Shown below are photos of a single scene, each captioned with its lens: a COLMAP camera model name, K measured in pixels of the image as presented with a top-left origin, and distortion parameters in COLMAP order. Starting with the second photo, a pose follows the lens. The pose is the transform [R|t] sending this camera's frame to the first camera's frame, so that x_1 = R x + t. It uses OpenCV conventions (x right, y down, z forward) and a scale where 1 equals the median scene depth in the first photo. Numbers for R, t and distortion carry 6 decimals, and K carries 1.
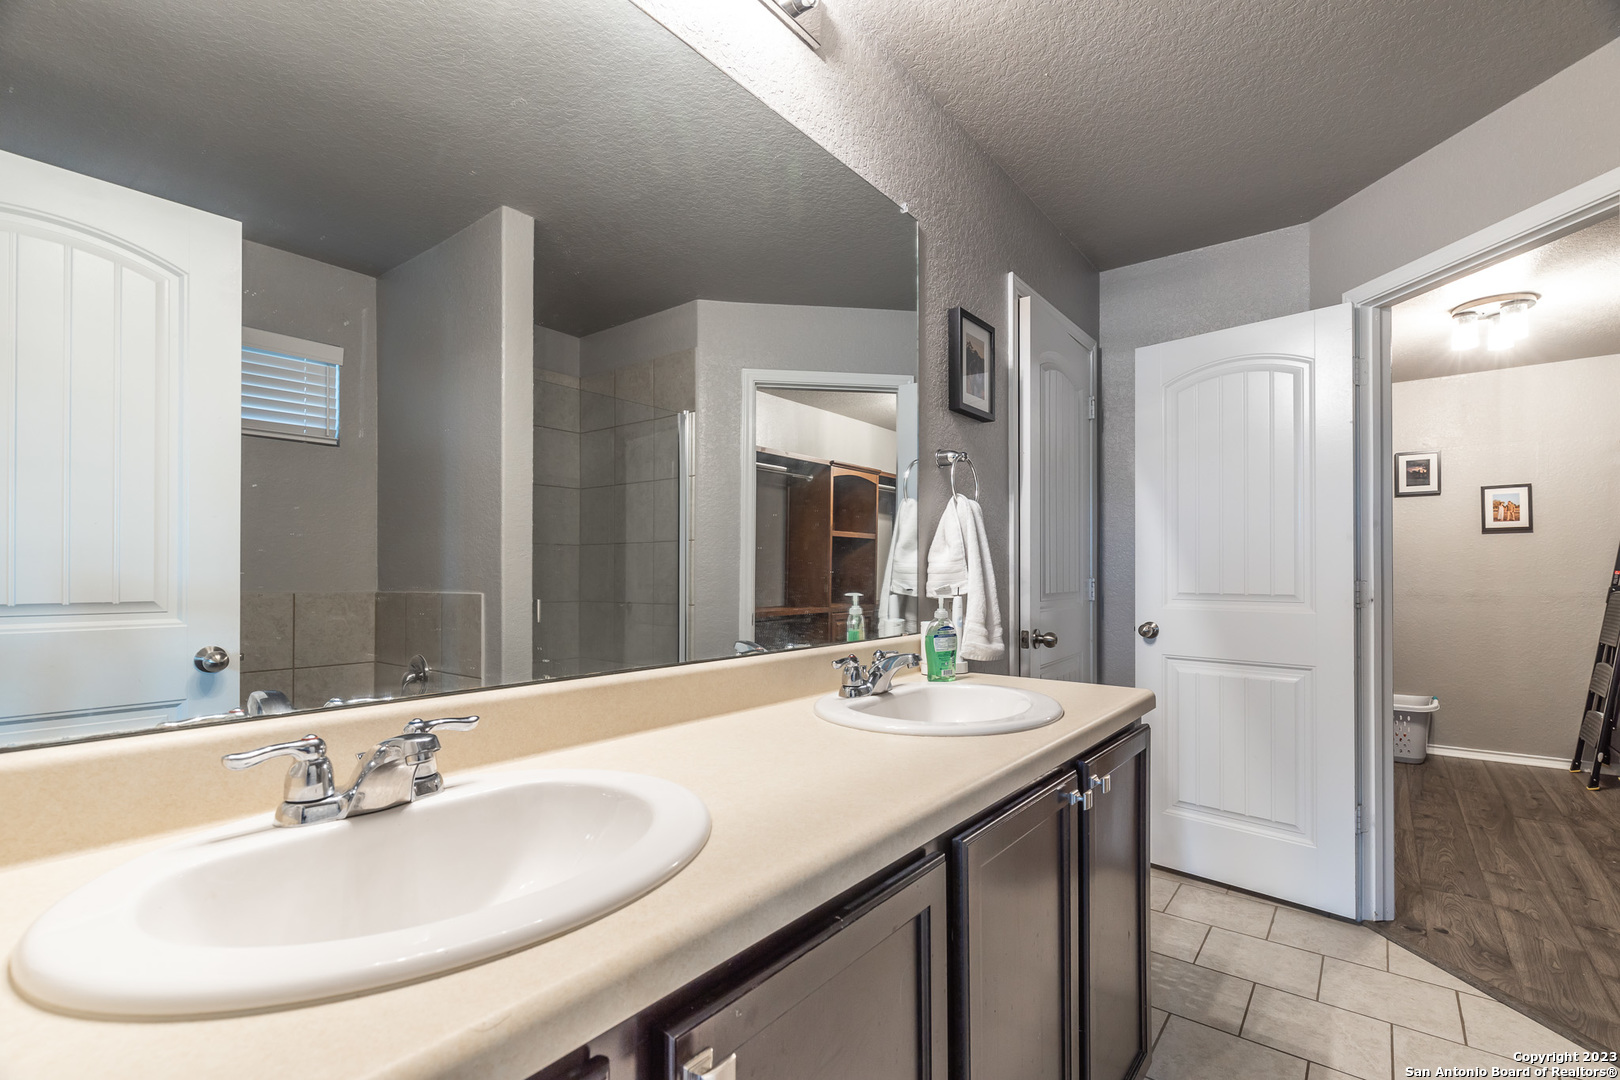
lens RADIAL K [[733.7, 0, 813.8], [0, 733.7, 566.2], [0, 0, 1]] dist [0.001207, -0.003081]
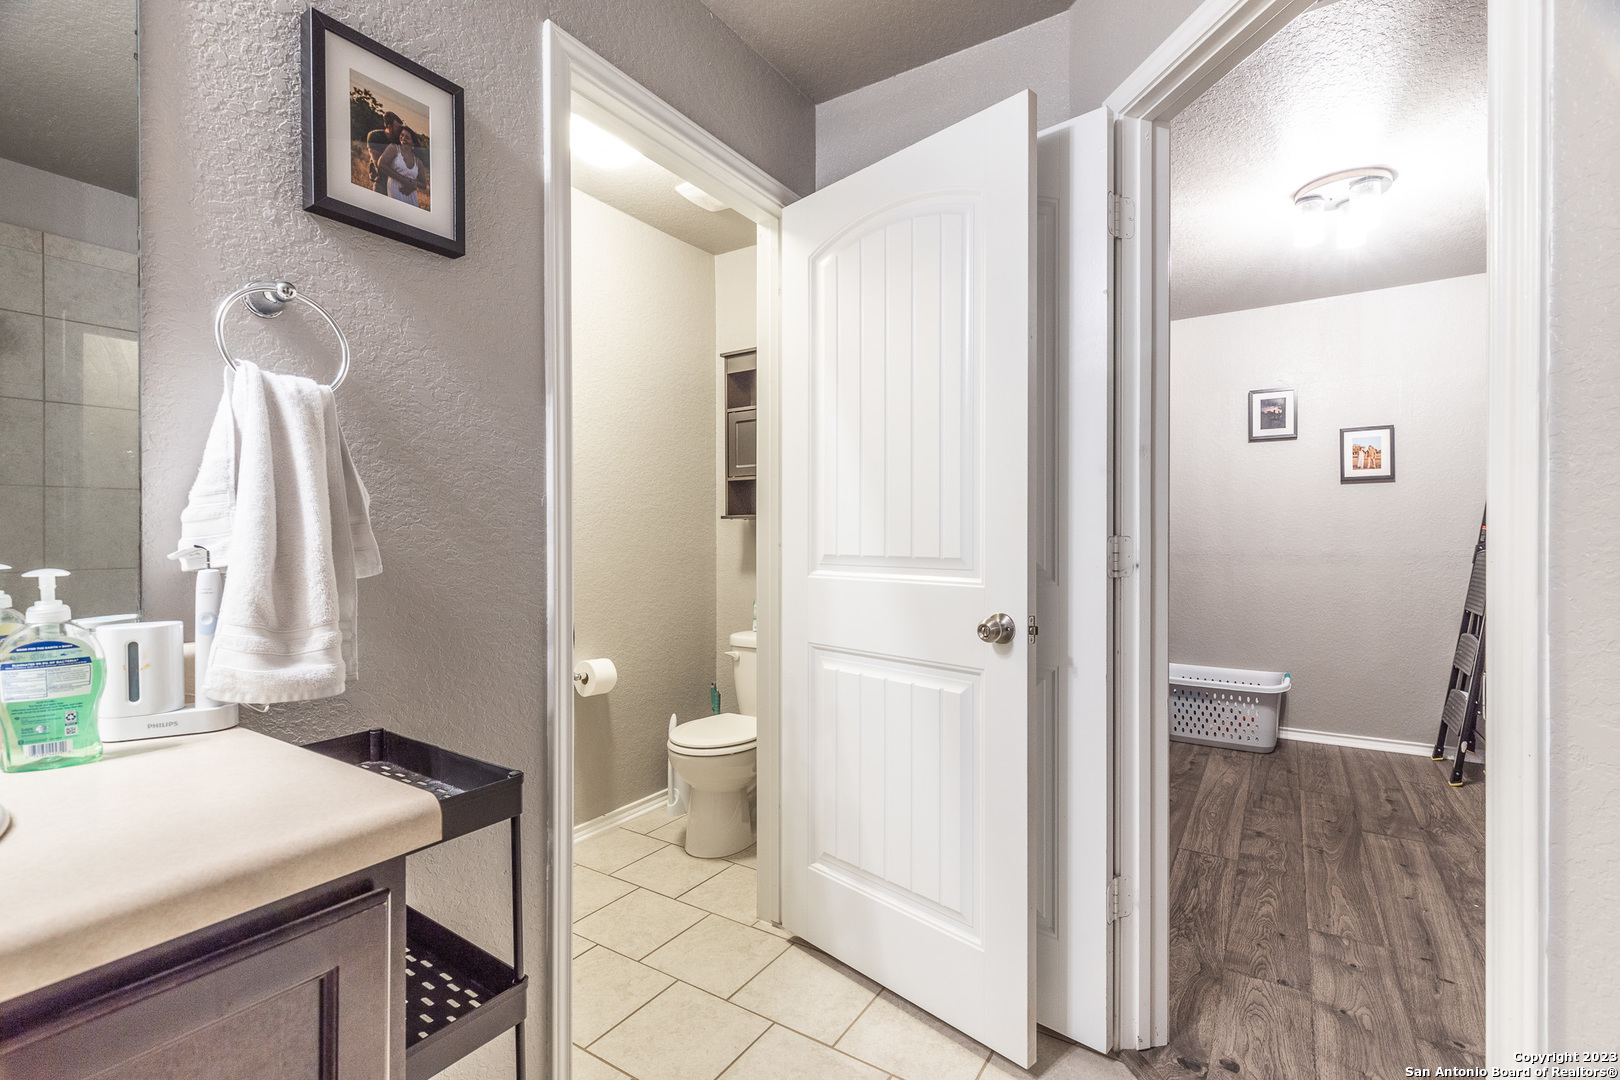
lens RADIAL K [[733.7, 0, 805.4], [0, 733.7, 539.0], [0, 0, 1]] dist [0.001207, -0.003081]
pose [[0.996561, -0.004308, 0.082745, 0.281210], [0.003093, 0.999886, 0.014812, 0.007864], [-0.082799, -0.014505, 0.996461, 0.252767]]
